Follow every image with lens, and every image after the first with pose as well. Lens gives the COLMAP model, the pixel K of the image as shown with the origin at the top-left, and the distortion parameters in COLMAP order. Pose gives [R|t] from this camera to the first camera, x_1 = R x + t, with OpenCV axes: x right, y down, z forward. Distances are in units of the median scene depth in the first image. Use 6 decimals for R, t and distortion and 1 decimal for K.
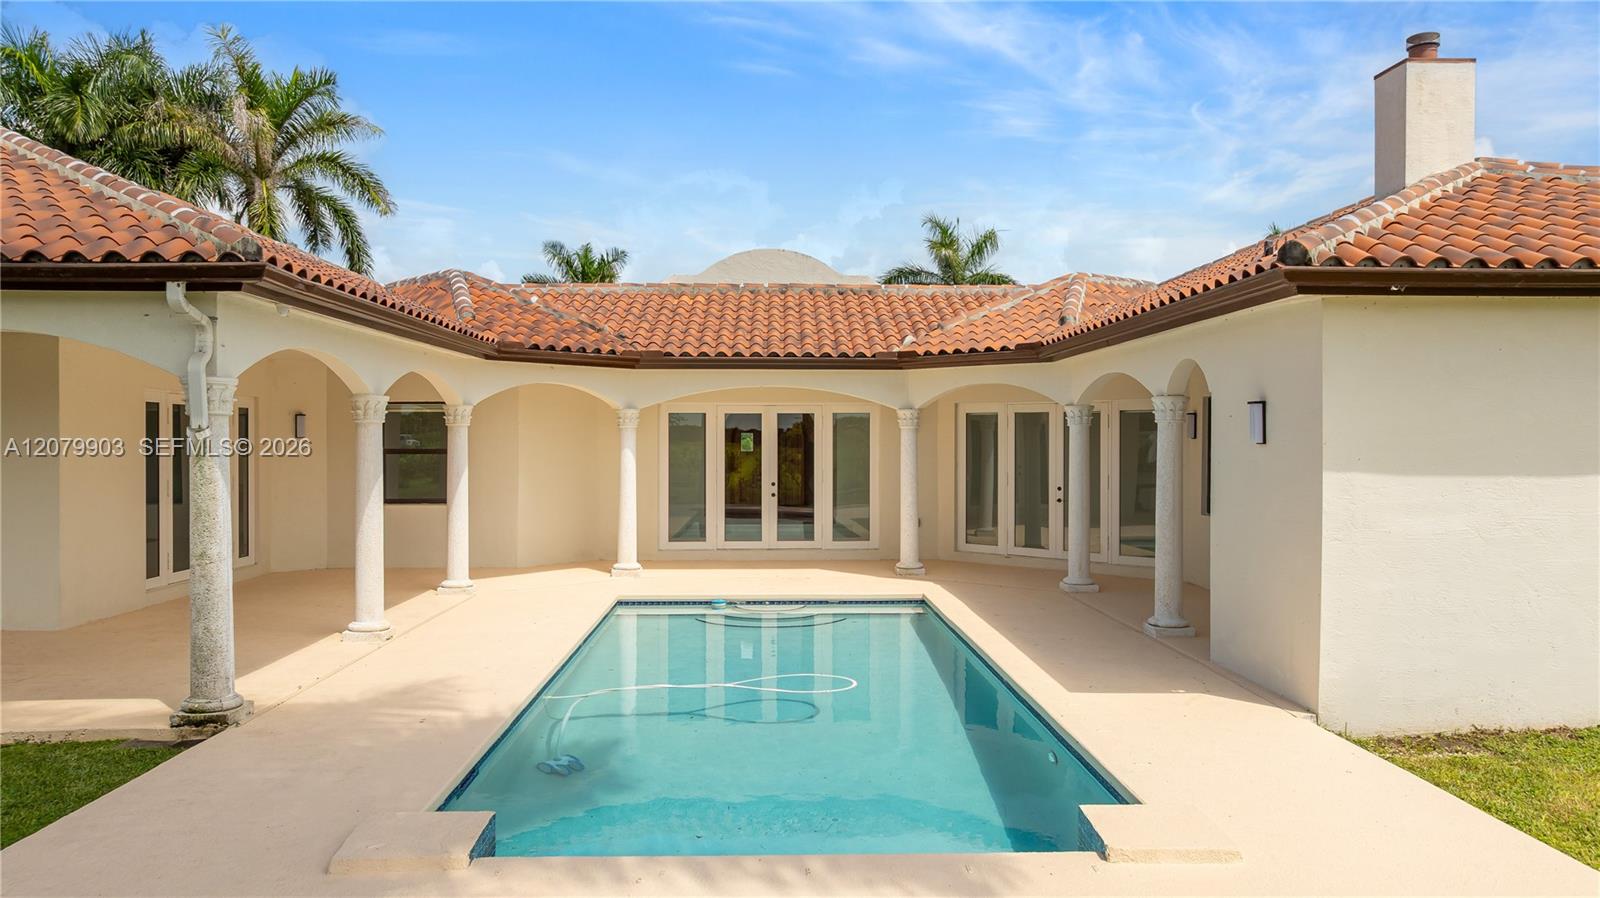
lens RADIAL K [[1133.4, 0, 799.5], [0, 1133.4, 451.8], [0, 0, 1]] dist [-0.038215, 0.035843]
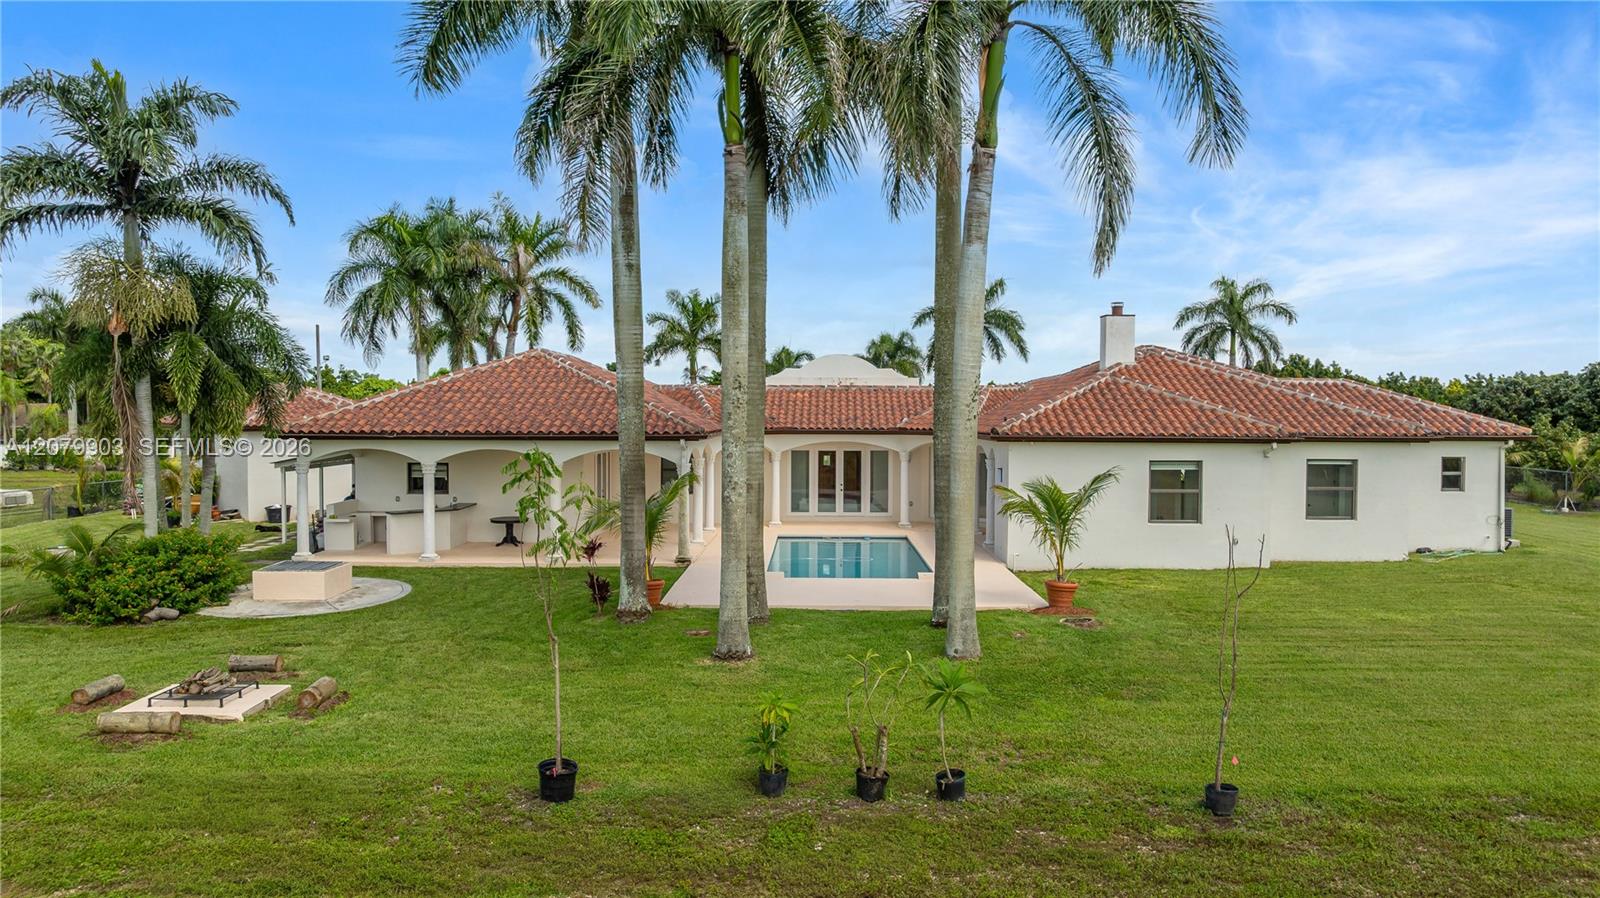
lens RADIAL K [[1133.4, 0, 800.5], [0, 1133.4, 445.9], [0, 0, 1]] dist [-0.038215, 0.035843]
pose [[0.998794, 0.003334, -0.048990, 0.003225], [-0.002511, 0.999855, 0.016851, -0.075308], [0.049039, -0.016707, 0.998657, -1.055075]]
